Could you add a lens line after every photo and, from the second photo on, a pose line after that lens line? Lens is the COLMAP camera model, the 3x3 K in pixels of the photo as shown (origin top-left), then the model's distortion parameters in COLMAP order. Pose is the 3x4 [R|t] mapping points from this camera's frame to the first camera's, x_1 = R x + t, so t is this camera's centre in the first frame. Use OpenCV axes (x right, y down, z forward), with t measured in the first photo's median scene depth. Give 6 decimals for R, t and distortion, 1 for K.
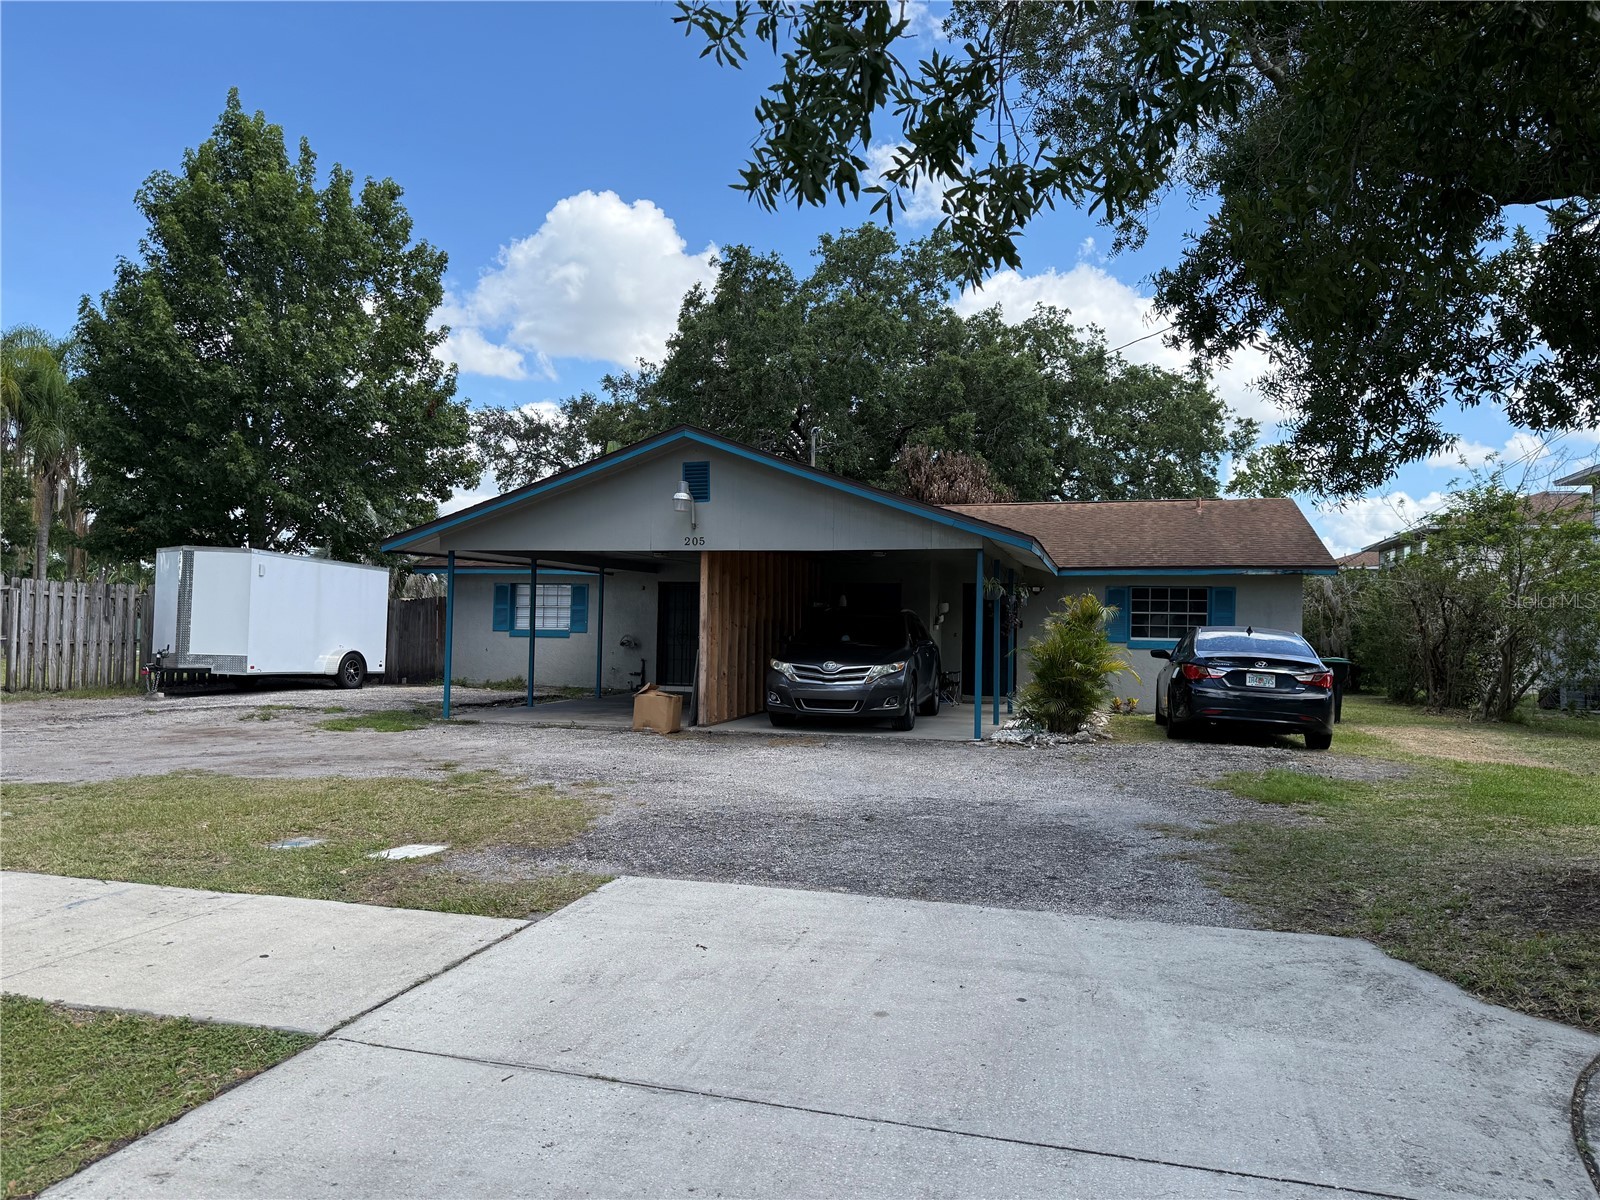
lens RADIAL K [[1123.1, 0, 802.8], [0, 1123.1, 597.8], [0, 0, 1]] dist [0.092102, -0.125401]
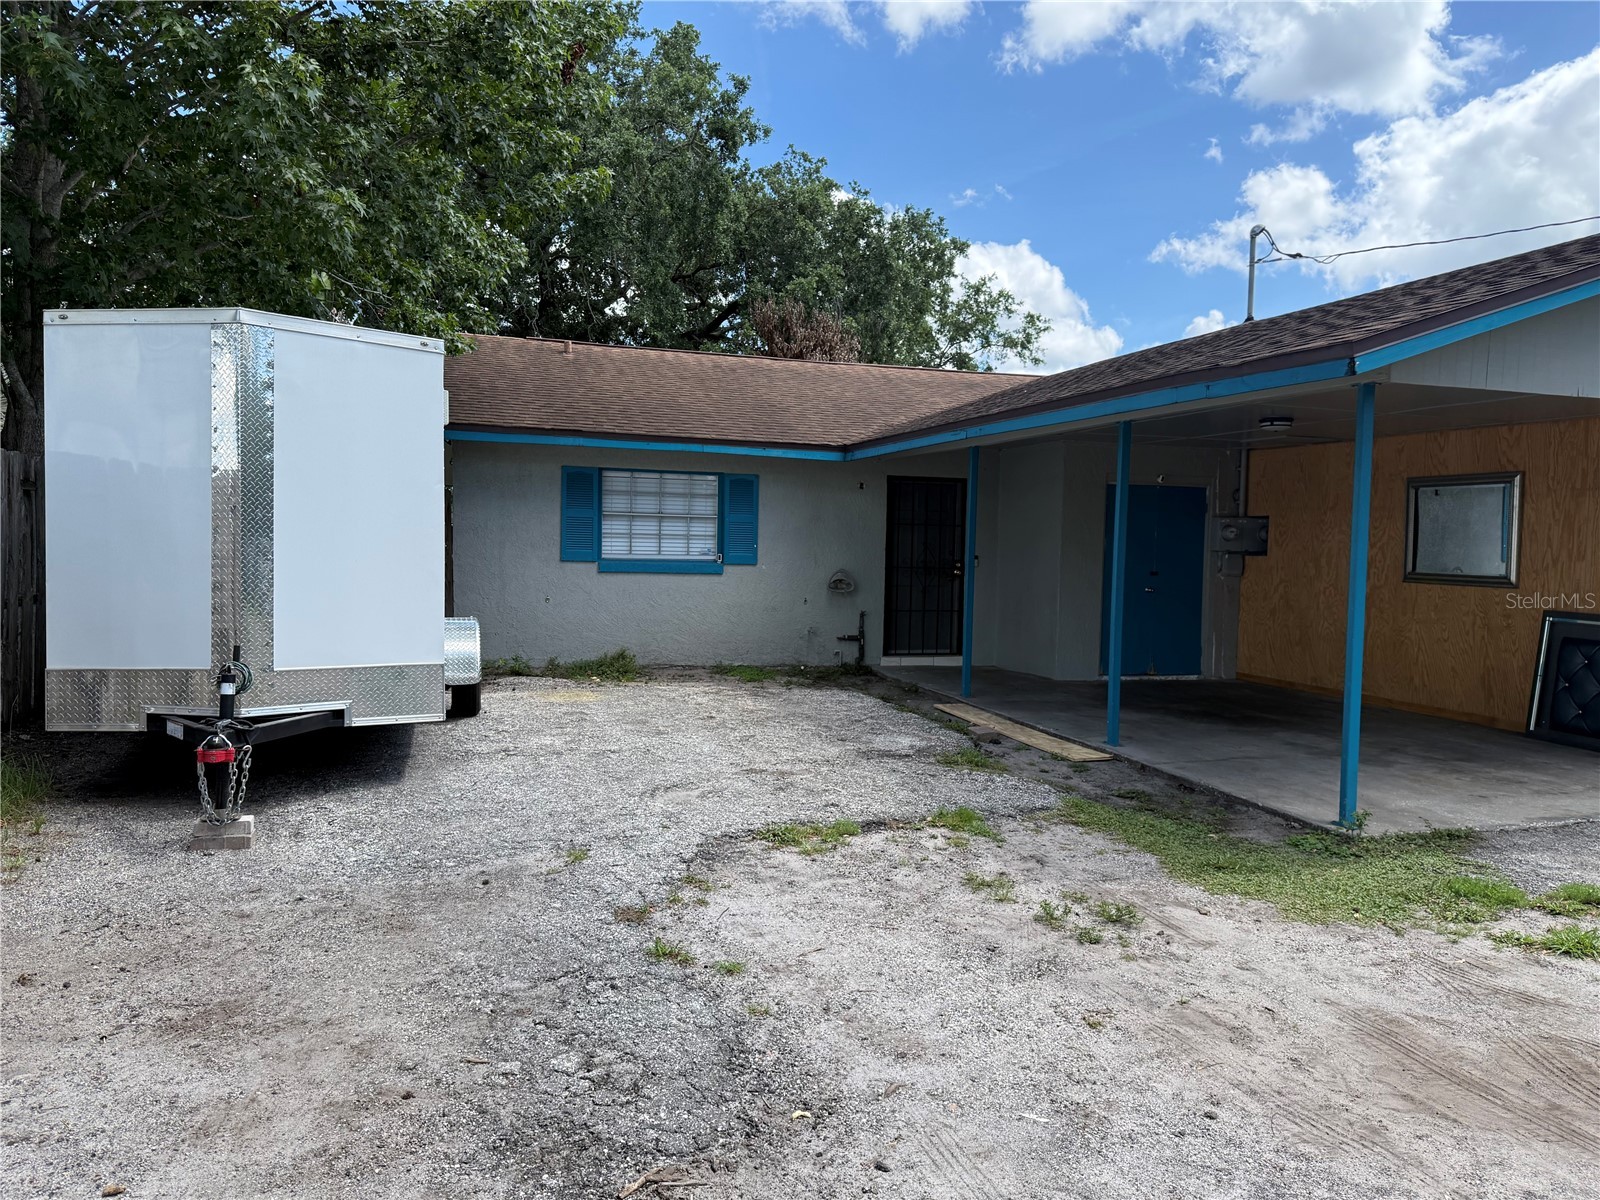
lens RADIAL K [[1123.1, 0, 802.8], [0, 1123.1, 597.8], [0, 0, 1]] dist [0.092102, -0.125401]
pose [[0.849172, -0.024667, 0.527541, -0.541556], [-0.021983, 0.996392, 0.081975, 0.001978], [-0.527659, -0.081208, 0.845565, 0.626742]]
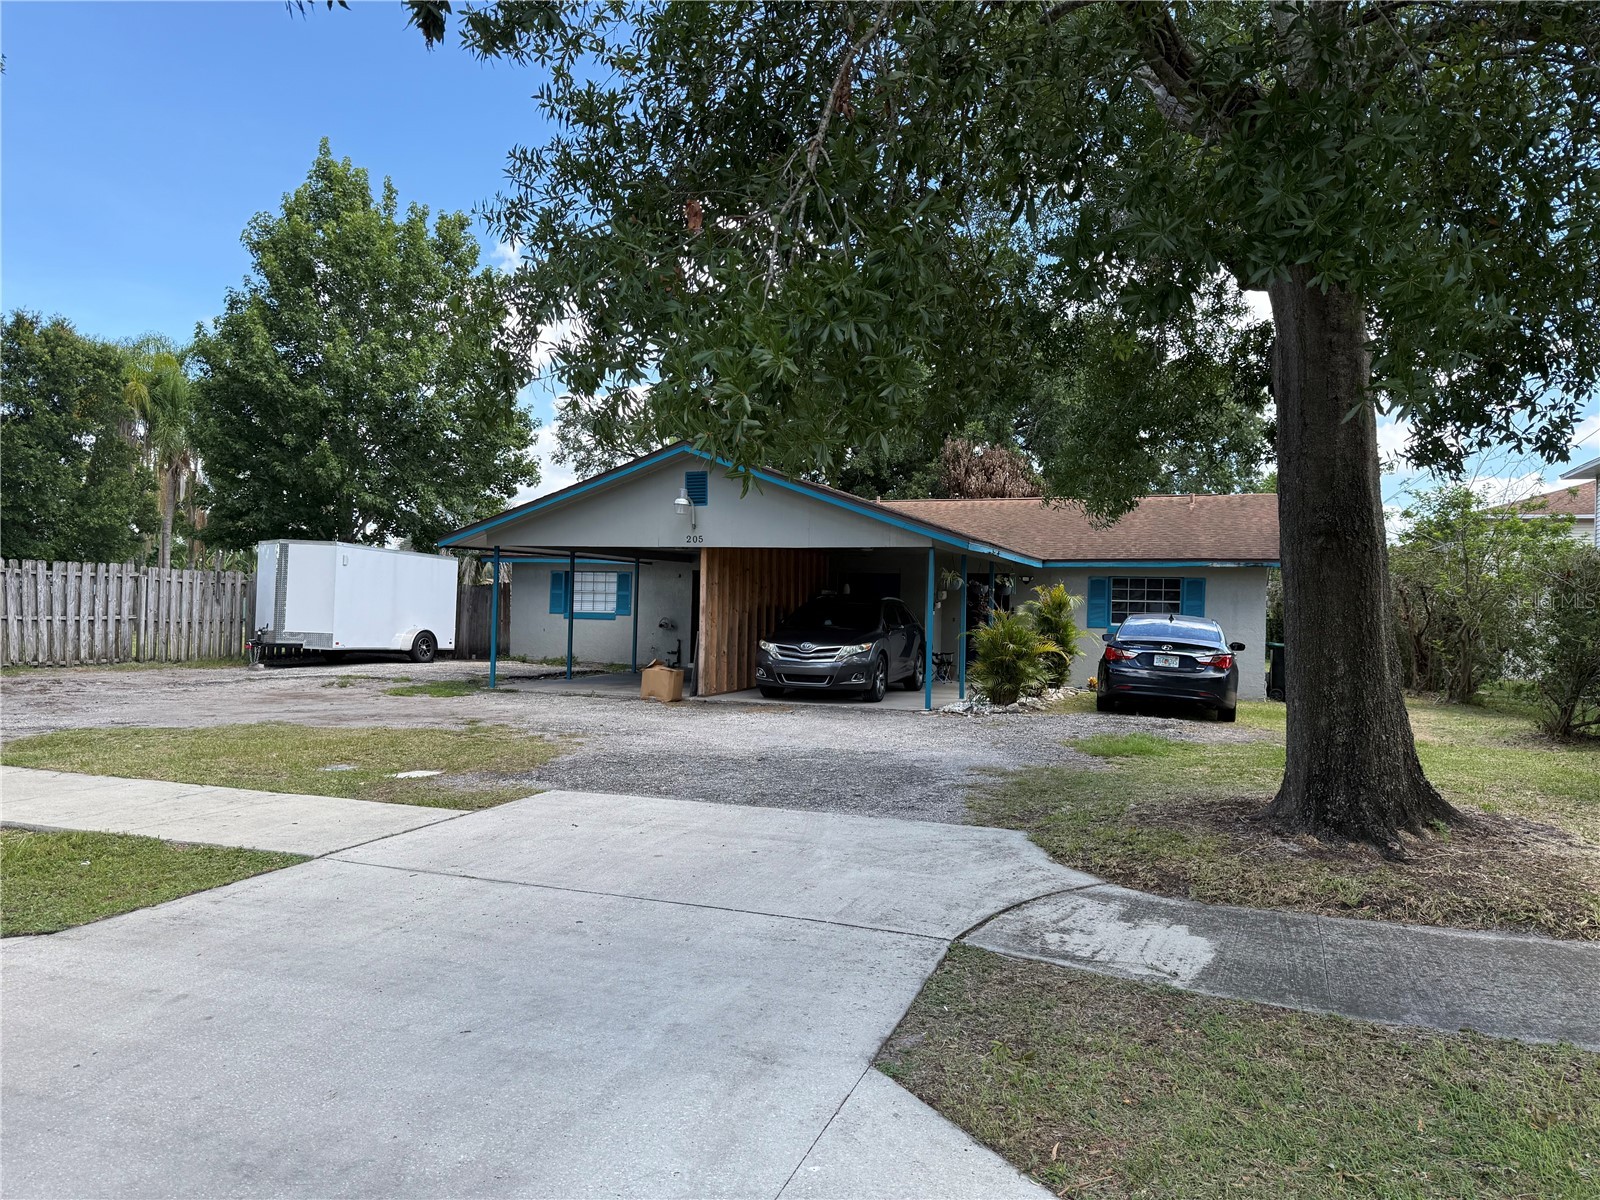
lens RADIAL K [[1126.5, 0, 830.6], [0, 1126.5, 599.7], [0, 0, 1]] dist [0.096064, -0.180137]
pose [[0.998074, 0.005883, -0.061749, 0.090661], [-0.004825, 0.999839, 0.017276, -0.006283], [0.061840, -0.016945, 0.997942, -0.130423]]
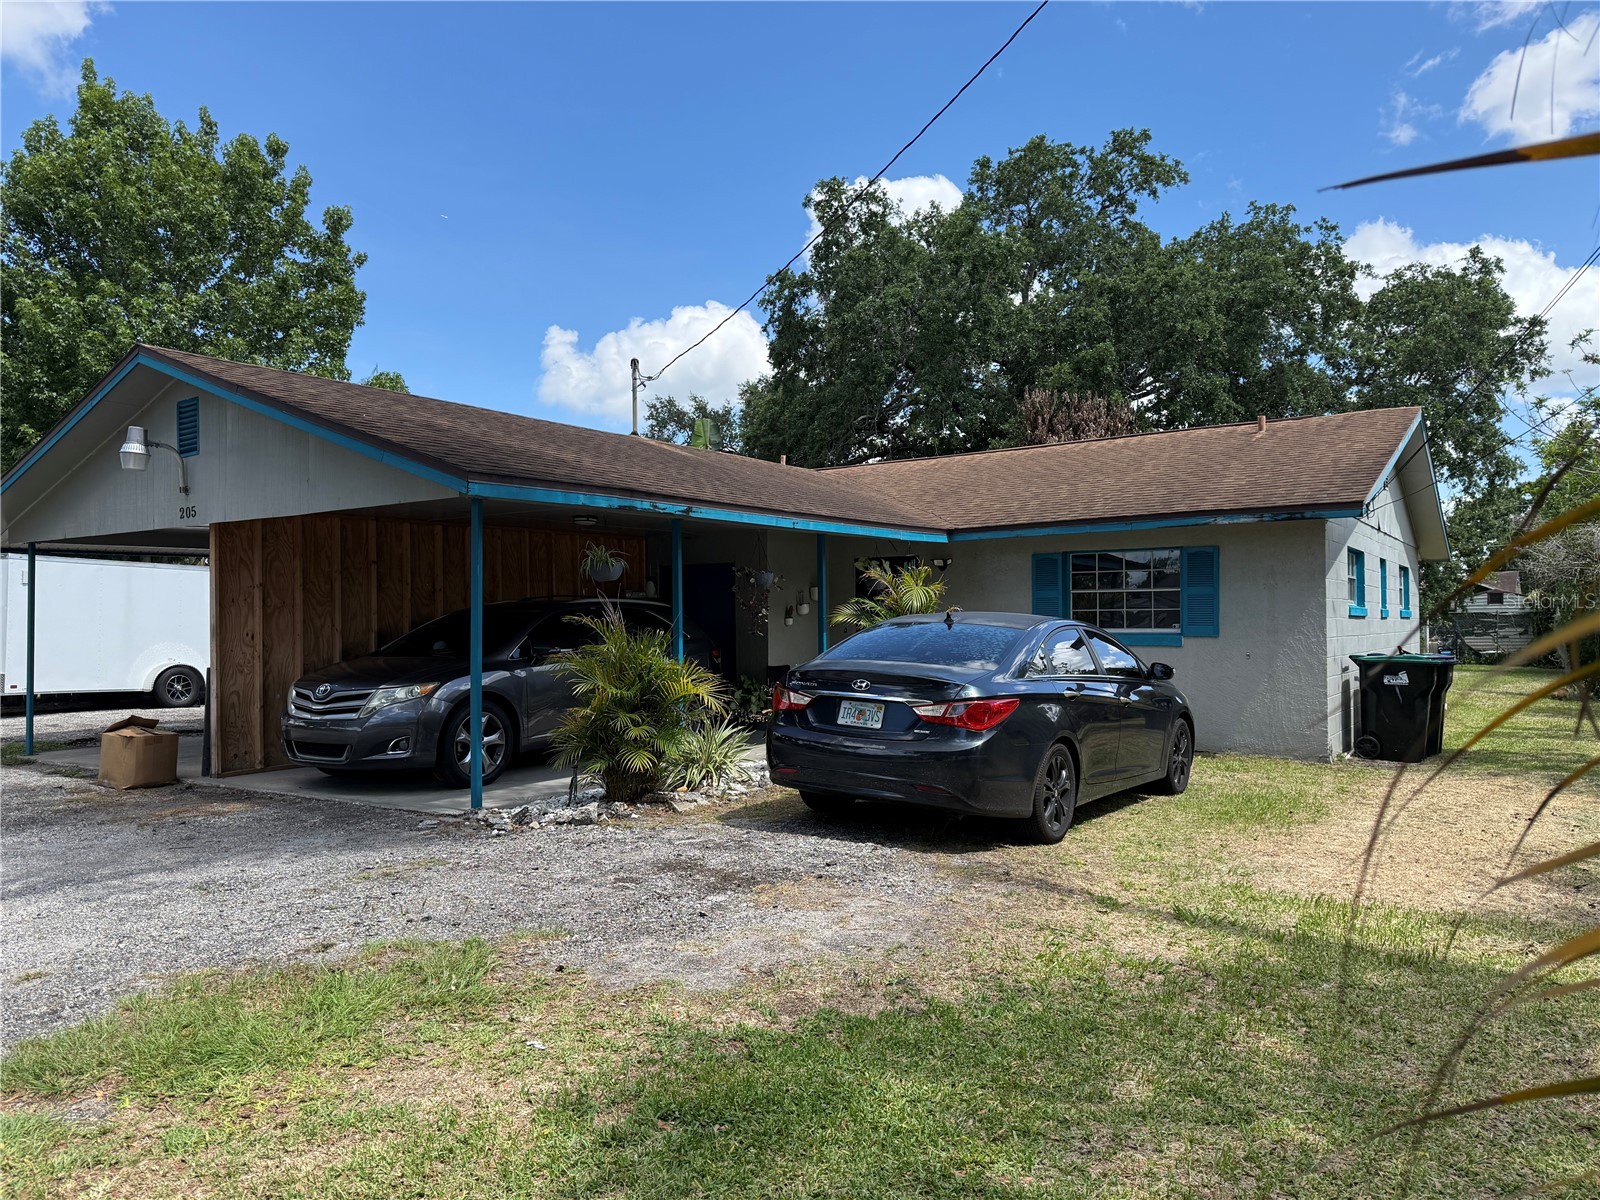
lens RADIAL K [[1126.5, 0, 830.6], [0, 1126.5, 599.7], [0, 0, 1]] dist [0.096064, -0.180137]
pose [[0.951044, -0.030974, -0.307499, 0.383865], [0.033640, 0.999428, 0.003372, 0.011407], [0.307219, -0.013551, 0.951542, 0.340264]]
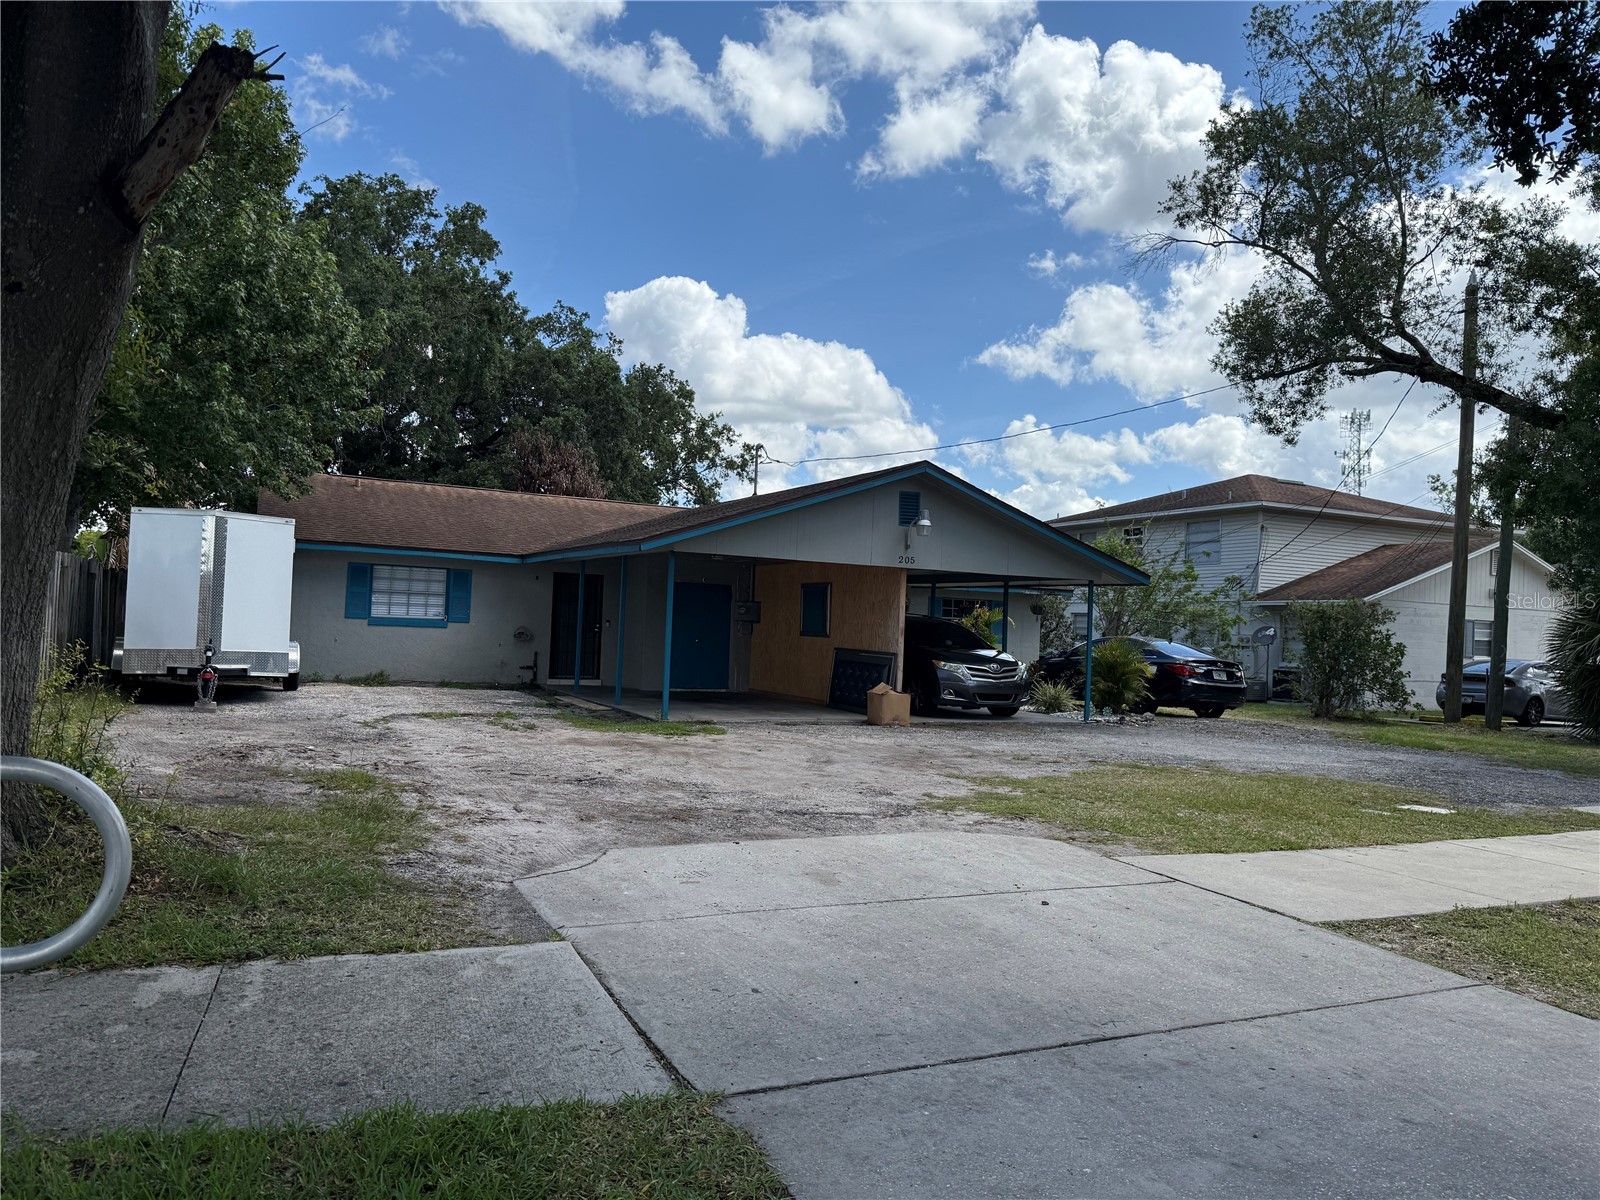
lens RADIAL K [[1123.1, 0, 802.8], [0, 1123.1, 597.8], [0, 0, 1]] dist [0.092102, -0.125401]
pose [[0.751216, 0.033380, 0.659212, -0.703550], [-0.047111, 0.998885, 0.003107, -0.006283], [-0.658373, -0.033390, 0.751951, 0.151699]]
